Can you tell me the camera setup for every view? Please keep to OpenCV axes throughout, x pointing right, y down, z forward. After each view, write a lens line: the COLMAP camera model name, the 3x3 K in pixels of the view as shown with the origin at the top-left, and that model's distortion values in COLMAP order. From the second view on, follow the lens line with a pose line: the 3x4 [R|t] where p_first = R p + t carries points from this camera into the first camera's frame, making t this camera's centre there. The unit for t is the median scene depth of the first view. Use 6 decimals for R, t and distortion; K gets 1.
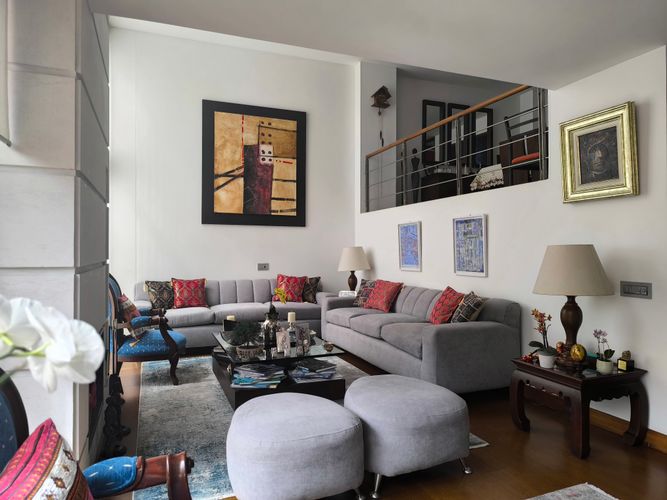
lens RADIAL K [[445.8, 0, 333.5], [0, 445.8, 248.2], [0, 0, 1]] dist [0.003409, -0.000354]
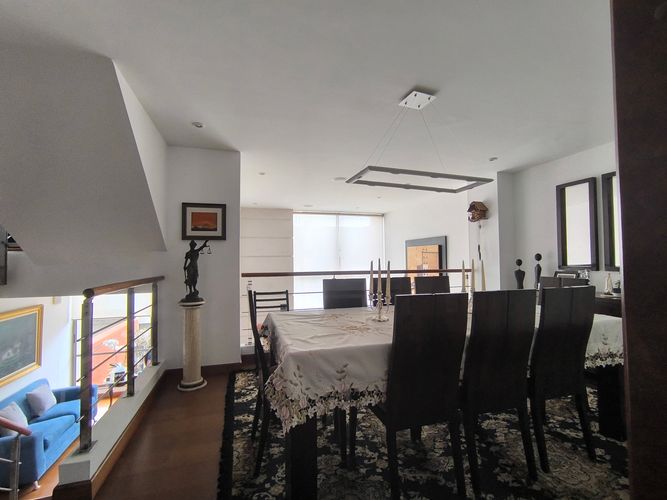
lens RADIAL K [[305.4, 0, 335.8], [0, 305.4, 246.7], [0, 0, 1]] dist [-0.009183, 0.008648]
pose [[-0.090886, -0.041255, -0.995006, 0.866477], [0.005092, 0.999109, -0.041890, -0.248889], [0.995848, -0.008874, -0.090595, 0.799955]]
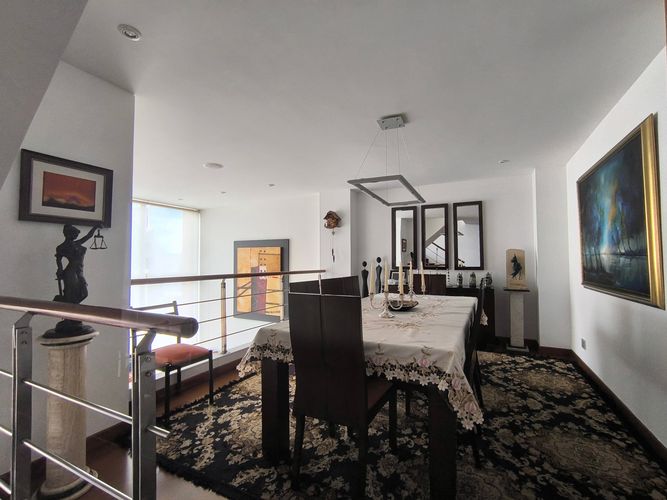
lens RADIAL K [[305.4, 0, 332.4], [0, 305.4, 252.8], [0, 0, 1]] dist [-0.009183, 0.008648]
pose [[0.653613, -0.021182, -0.756533, 0.752771], [0.001100, 0.999634, -0.027038, -0.248186], [0.756828, 0.016840, 0.653397, 0.520042]]
